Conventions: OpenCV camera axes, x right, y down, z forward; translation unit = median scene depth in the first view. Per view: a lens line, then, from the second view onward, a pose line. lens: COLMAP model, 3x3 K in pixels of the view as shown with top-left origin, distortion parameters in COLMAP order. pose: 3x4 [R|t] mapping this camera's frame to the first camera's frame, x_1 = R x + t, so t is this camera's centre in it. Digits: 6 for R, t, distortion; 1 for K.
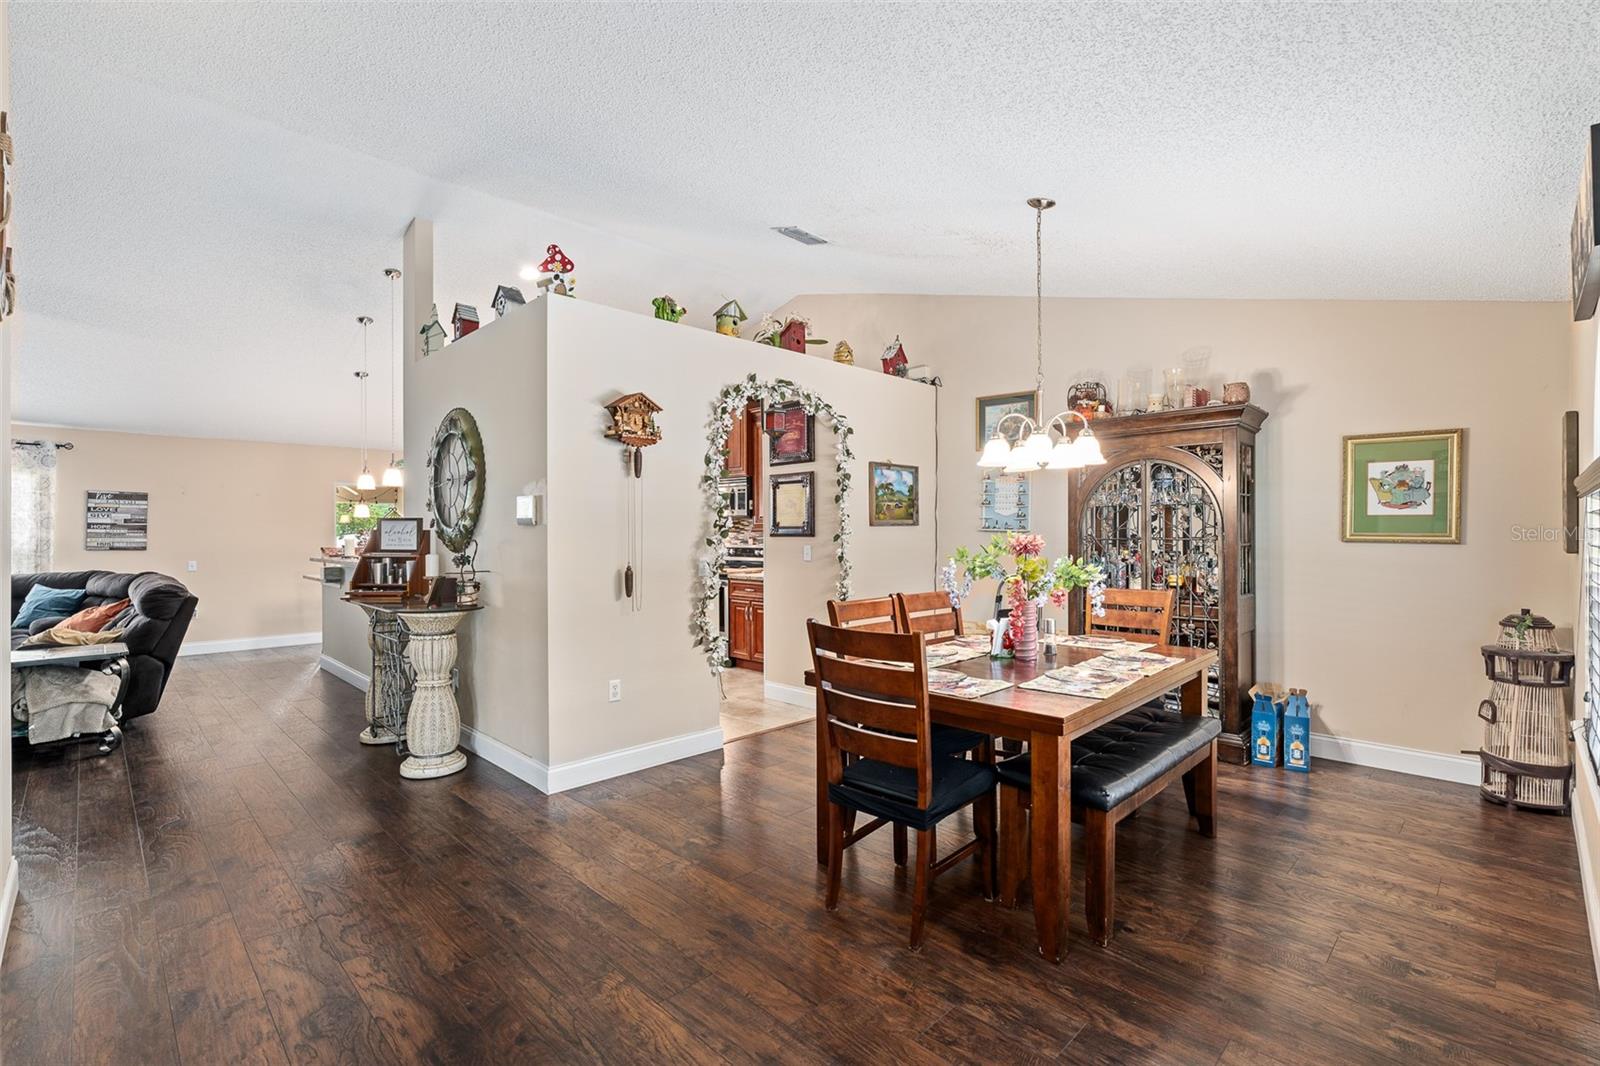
lens RADIAL K [[722.8, 0, 800.0], [0, 722.8, 533.0], [0, 0, 1]] dist [-0.011247, 0.004028]
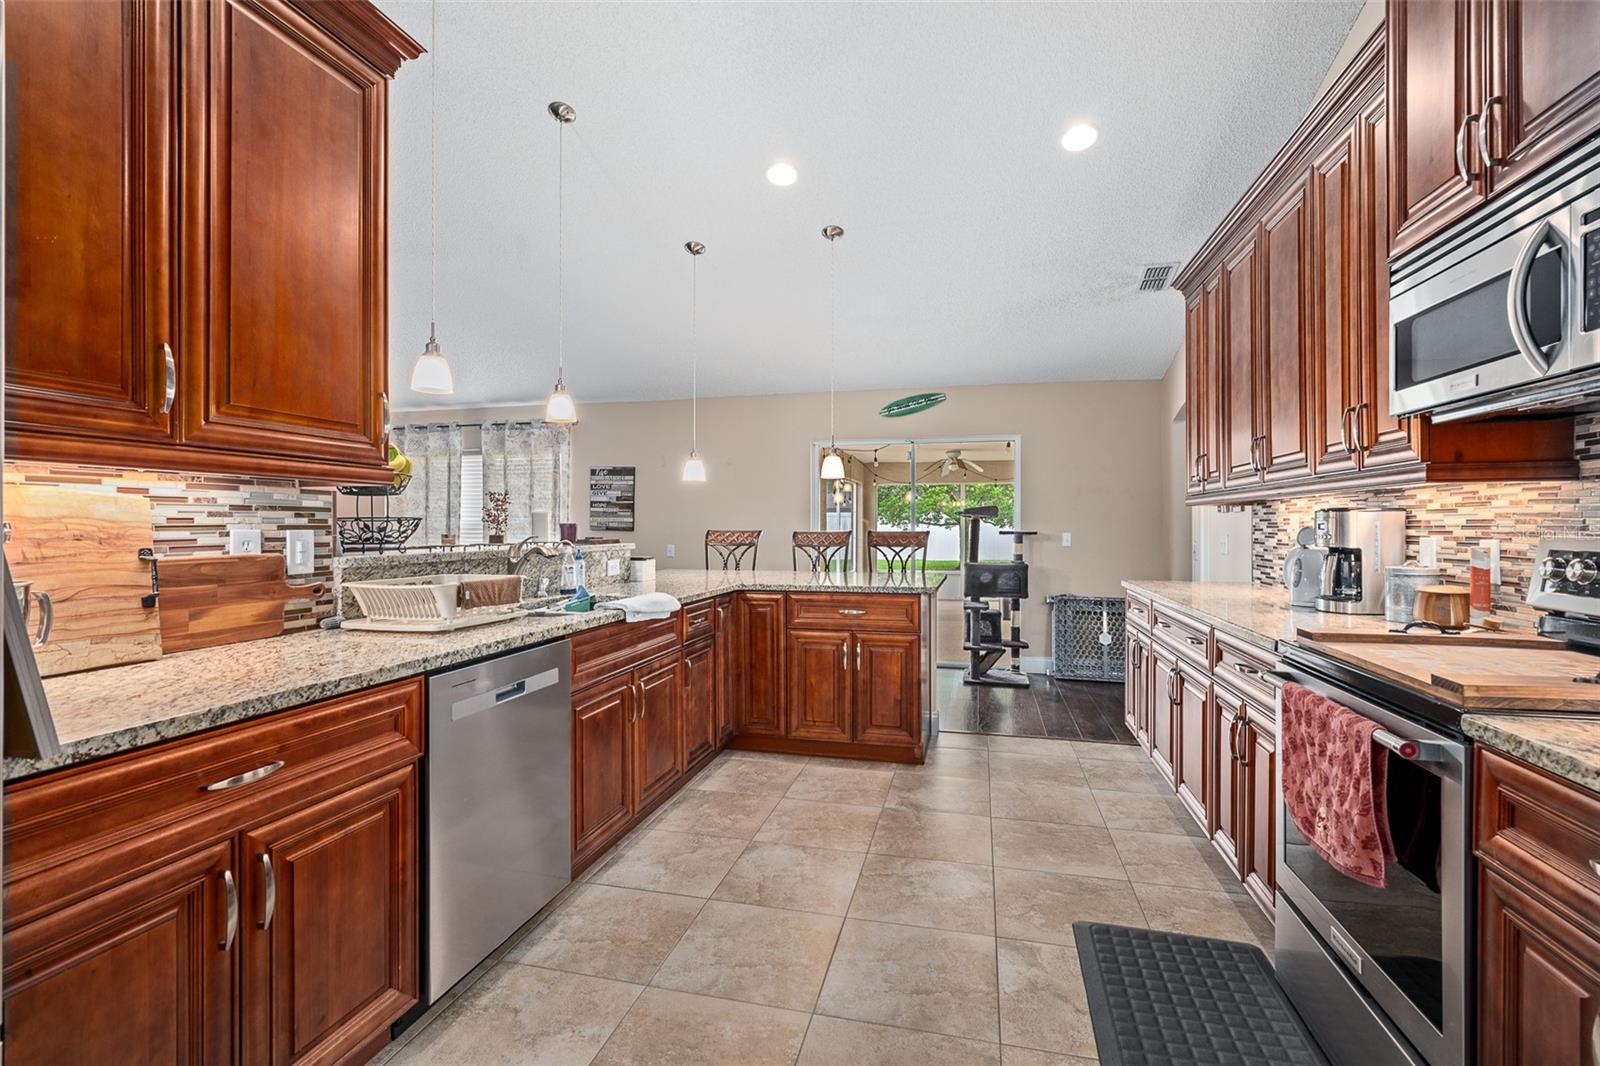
lens RADIAL K [[722.8, 0, 800.0], [0, 722.8, 533.0], [0, 0, 1]] dist [-0.011247, 0.004028]
pose [[0.514416, 0.013748, -0.857431, -0.058539], [-0.004080, 0.999899, 0.013585, 0.023176], [0.857531, -0.003490, 0.514420, 1.270220]]
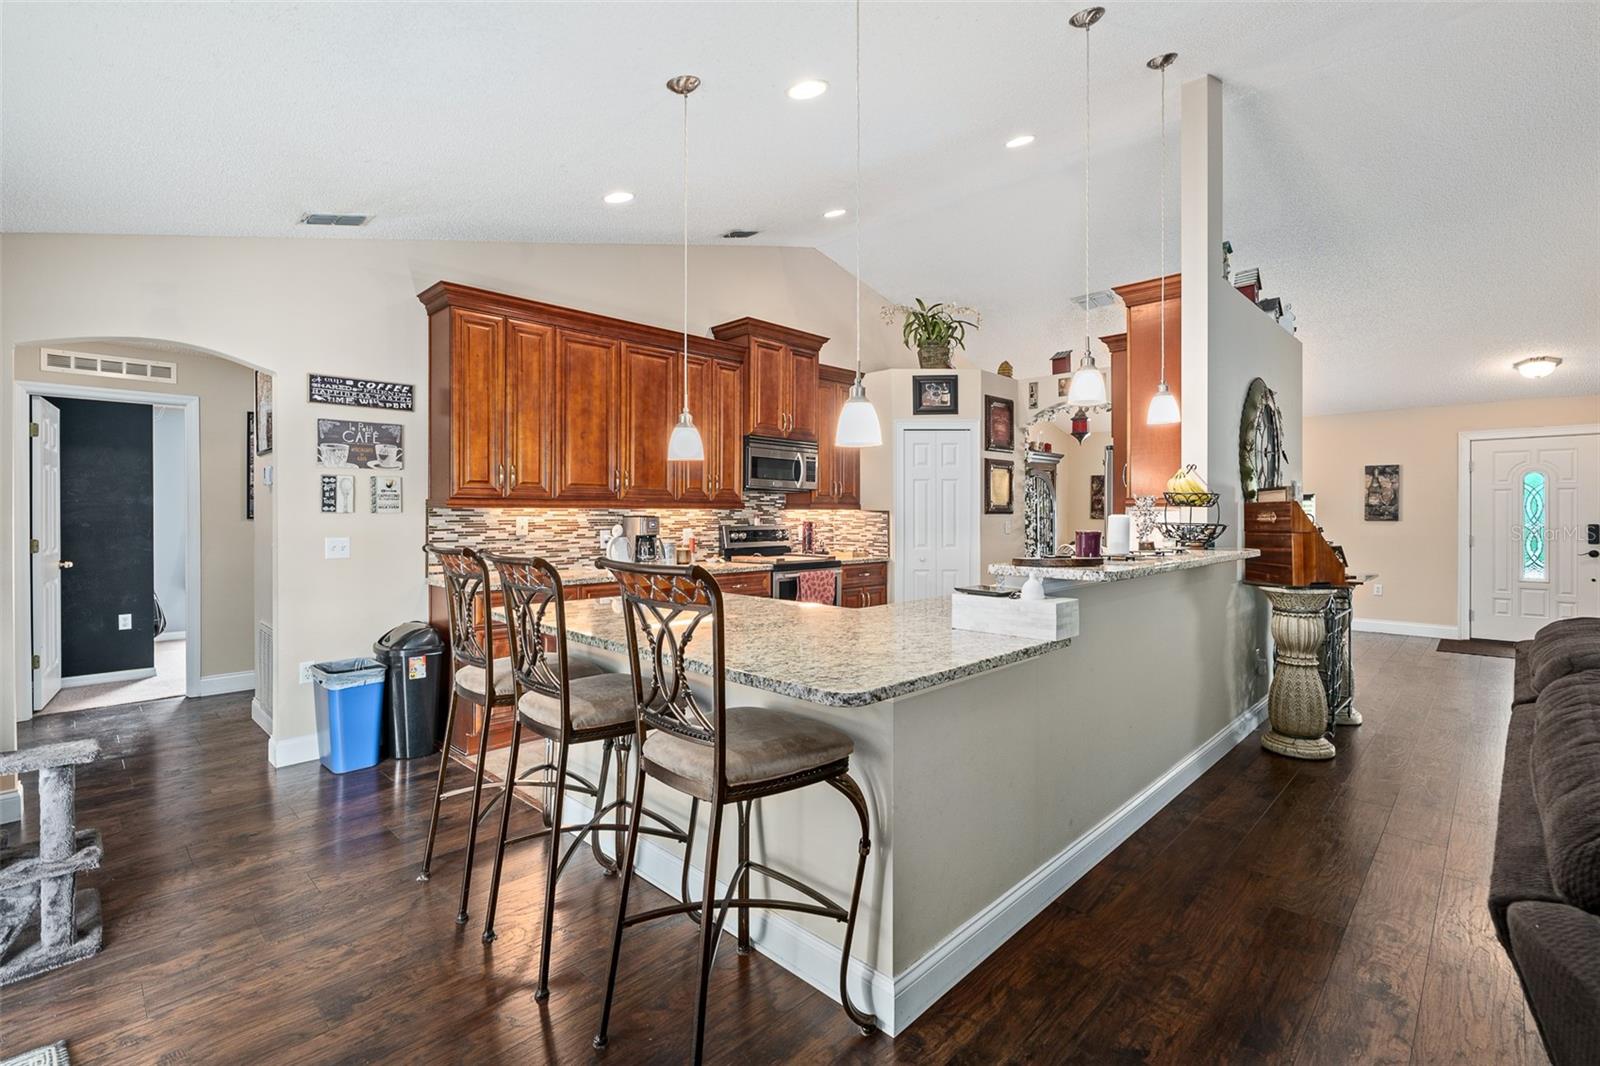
lens RADIAL K [[721.2, 0, 801.3], [0, 721.2, 519.1], [0, 0, 1]] dist [-0.008768, 0.003591]
pose [[-0.011227, -0.002365, 0.999934, -1.515162], [0.002039, 0.999995, 0.002388, 0.012709], [-0.999935, 0.002066, -0.011222, 1.715734]]
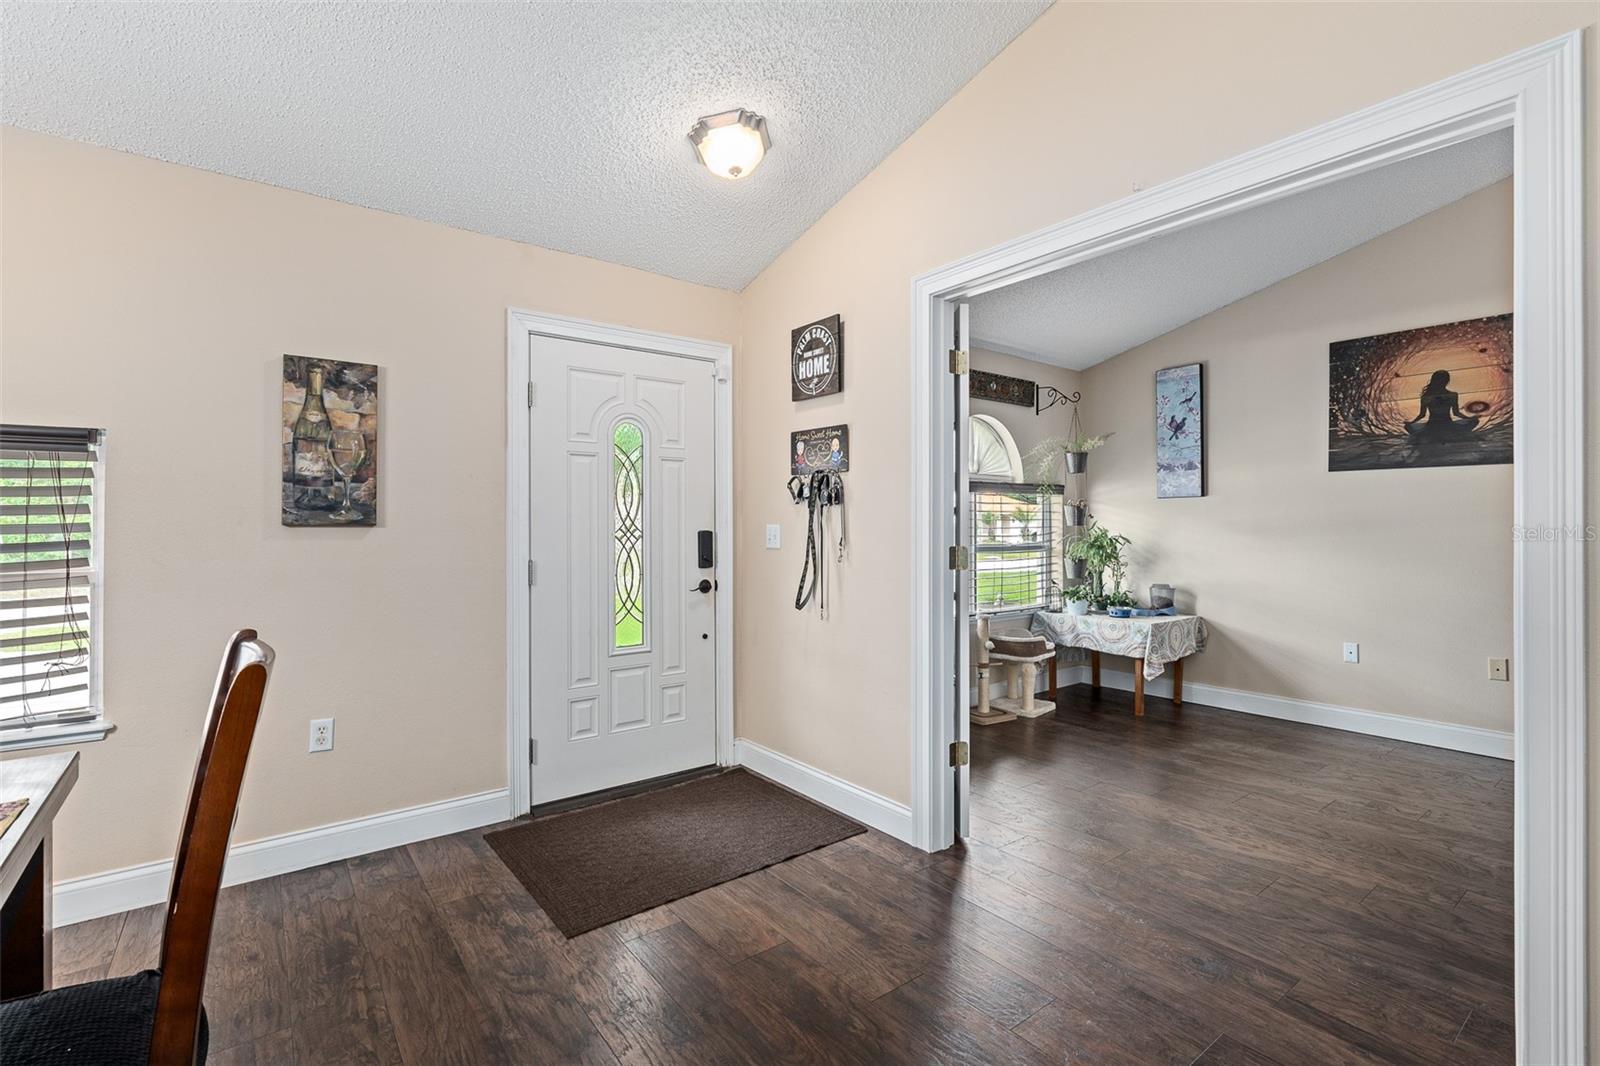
lens RADIAL K [[715.0, 0, 803.8], [0, 715.0, 525.5], [0, 0, 1]] dist [-0.008502, 0.000765]
pose [[-0.991503, 0.007597, 0.129858, -0.190680], [0.007425, 0.999971, -0.001809, 0.027744], [-0.129868, -0.000829, -0.991531, 0.774052]]
